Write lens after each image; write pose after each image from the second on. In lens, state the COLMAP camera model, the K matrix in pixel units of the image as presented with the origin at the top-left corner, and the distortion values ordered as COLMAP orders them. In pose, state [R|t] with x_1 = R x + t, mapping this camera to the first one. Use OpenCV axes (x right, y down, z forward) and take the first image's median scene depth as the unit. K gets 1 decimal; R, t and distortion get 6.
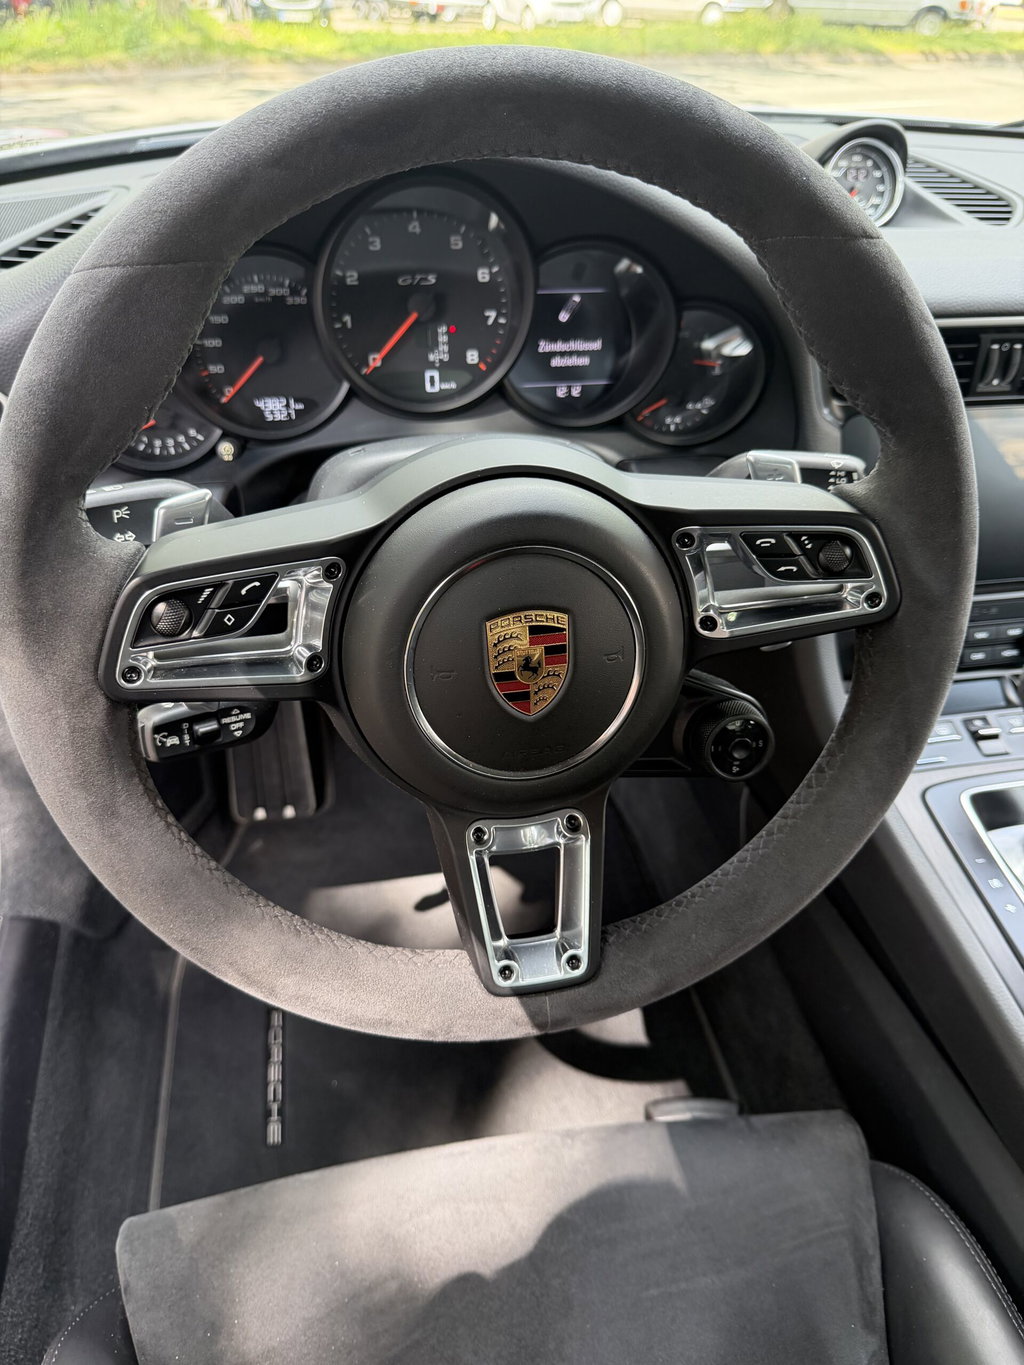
lens RADIAL K [[986.5, 0, 511.8], [0, 986.5, 683.7], [0, 0, 1]] dist [-0.001464, -0.011280]
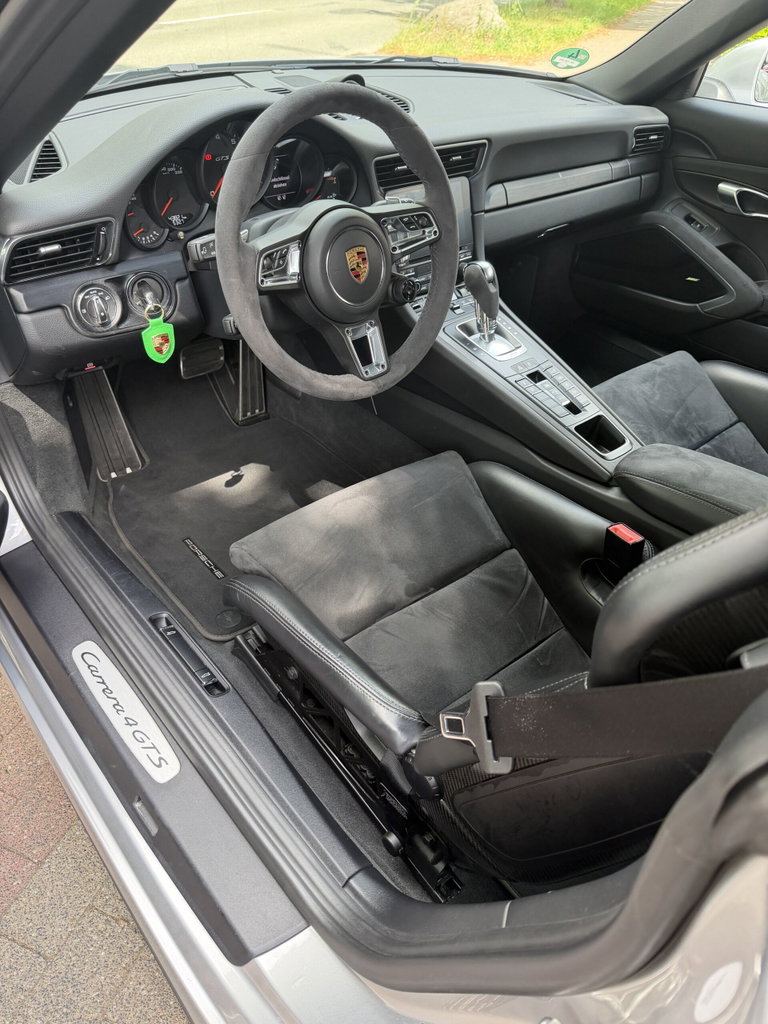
lens RADIAL K [[740.0, 0, 384.2], [0, 740.0, 511.3], [0, 0, 1]] dist [-0.001464, -0.011280]
pose [[0.859504, -0.305856, 0.409518, -1.129532], [0.280259, 0.952033, 0.122831, 0.467988], [-0.427443, 0.009197, 0.903995, -1.233333]]
